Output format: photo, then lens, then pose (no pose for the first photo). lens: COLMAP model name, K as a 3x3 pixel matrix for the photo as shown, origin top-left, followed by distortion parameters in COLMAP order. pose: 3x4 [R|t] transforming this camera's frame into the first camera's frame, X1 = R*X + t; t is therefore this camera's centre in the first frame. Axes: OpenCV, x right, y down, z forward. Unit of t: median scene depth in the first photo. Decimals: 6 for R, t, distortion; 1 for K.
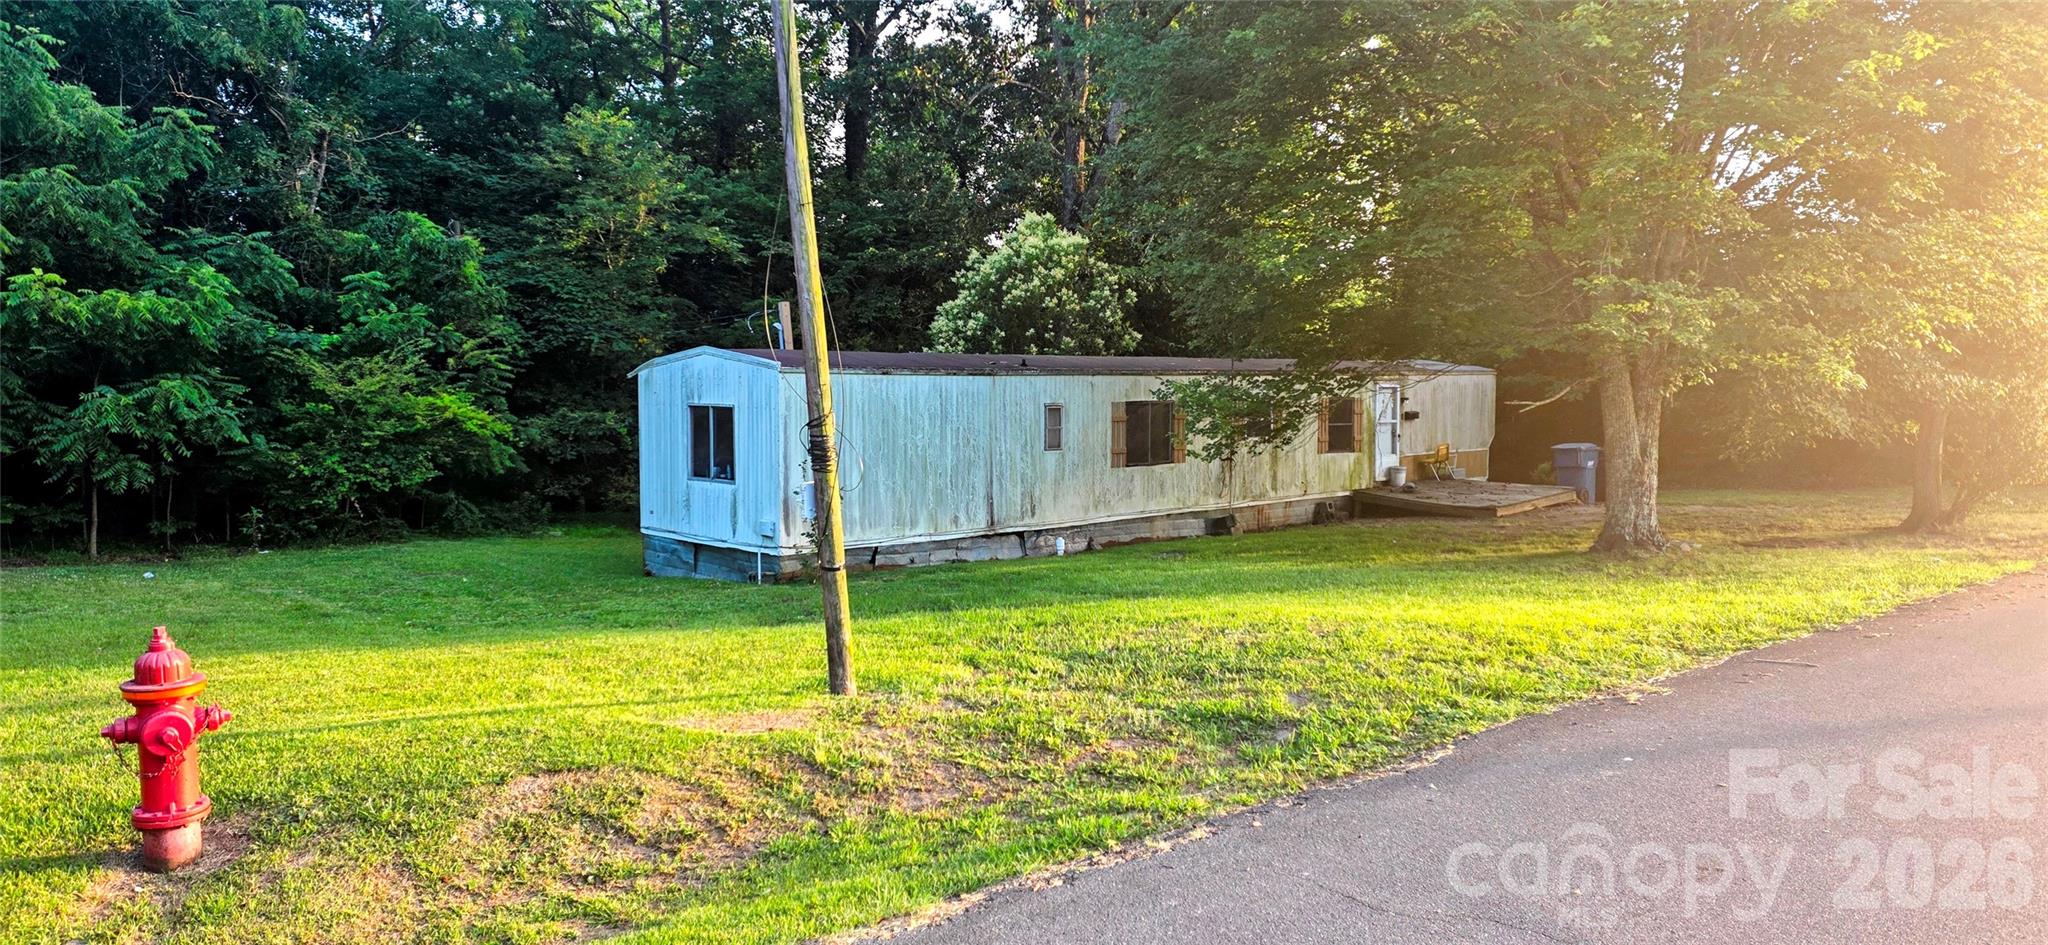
lens RADIAL K [[1306.9, 0, 1024.0], [0, 1306.9, 472.5], [0, 0, 1]] dist [0.137972, -0.000804]
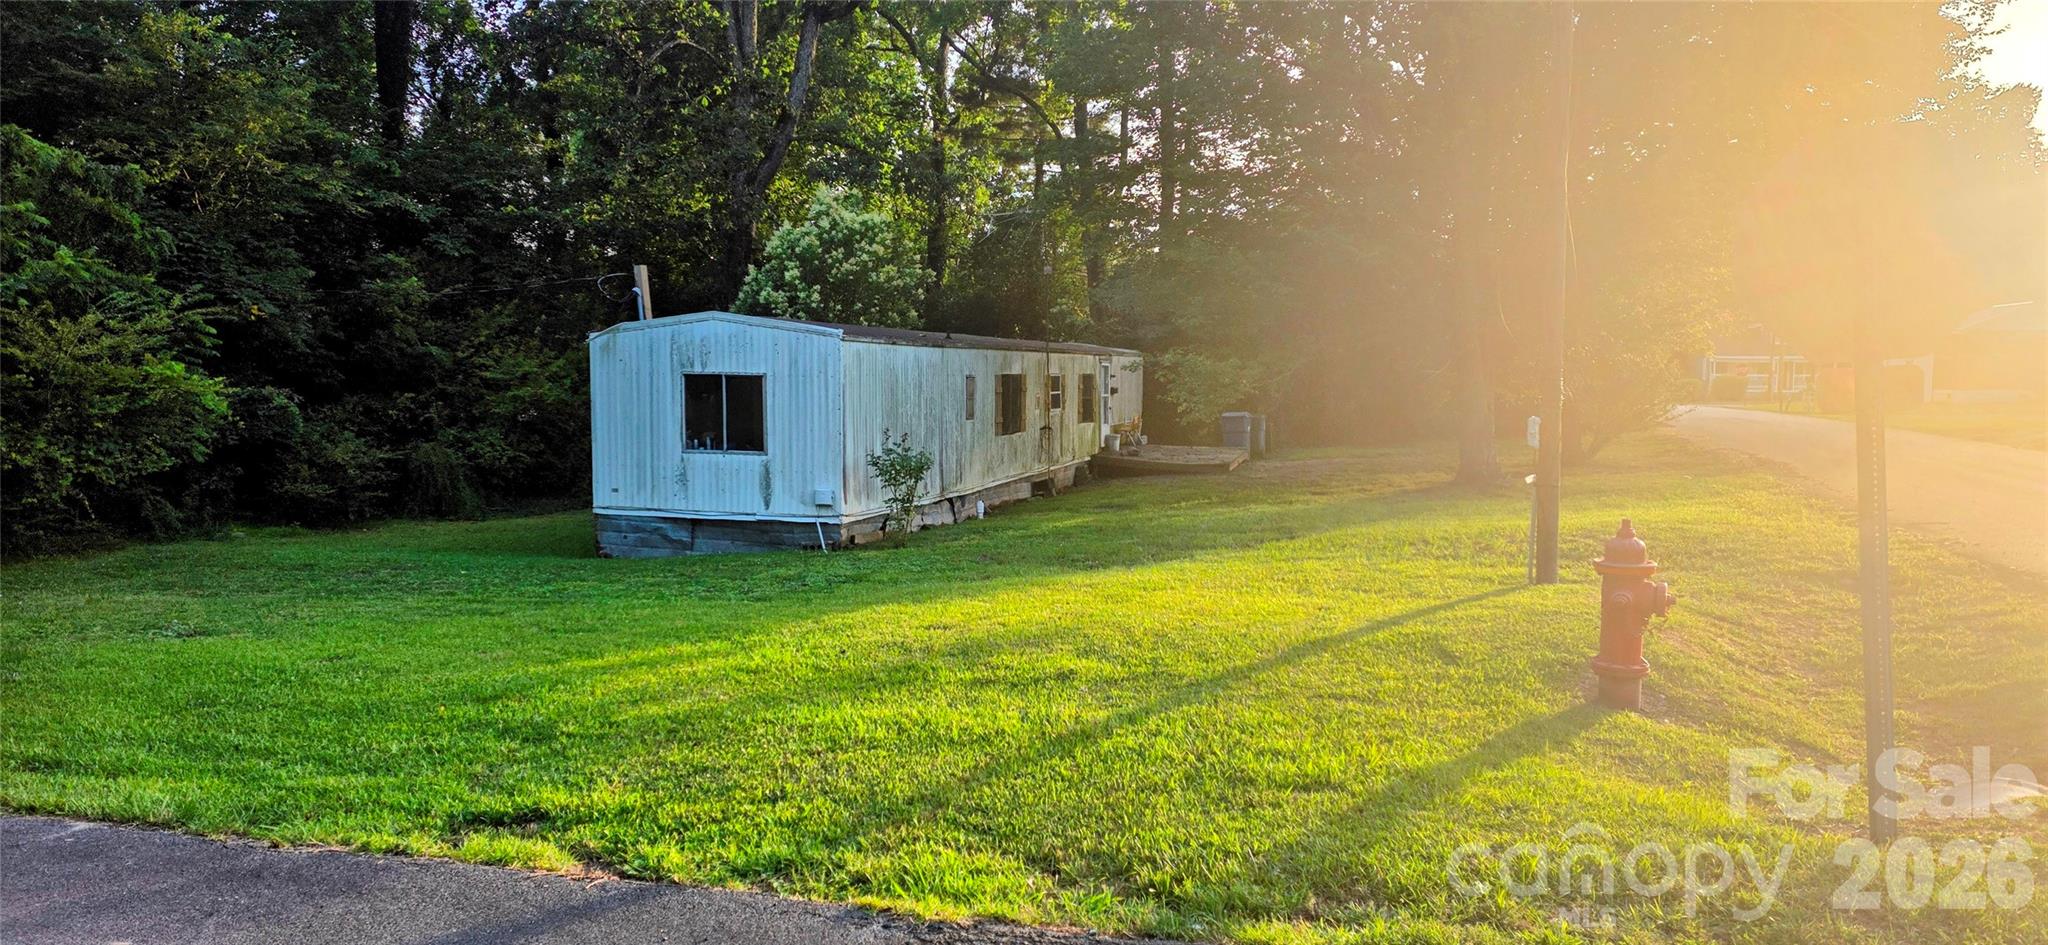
lens RADIAL K [[1336.0, 0, 1024.0], [0, 1336.0, 472.5], [0, 0, 1]] dist [0.045406, -0.000224]
pose [[0.866058, -0.031046, 0.498979, -0.466989], [0.026914, 0.999518, 0.015474, 0.010367], [-0.499218, 0.000029, 0.866476, 0.045998]]
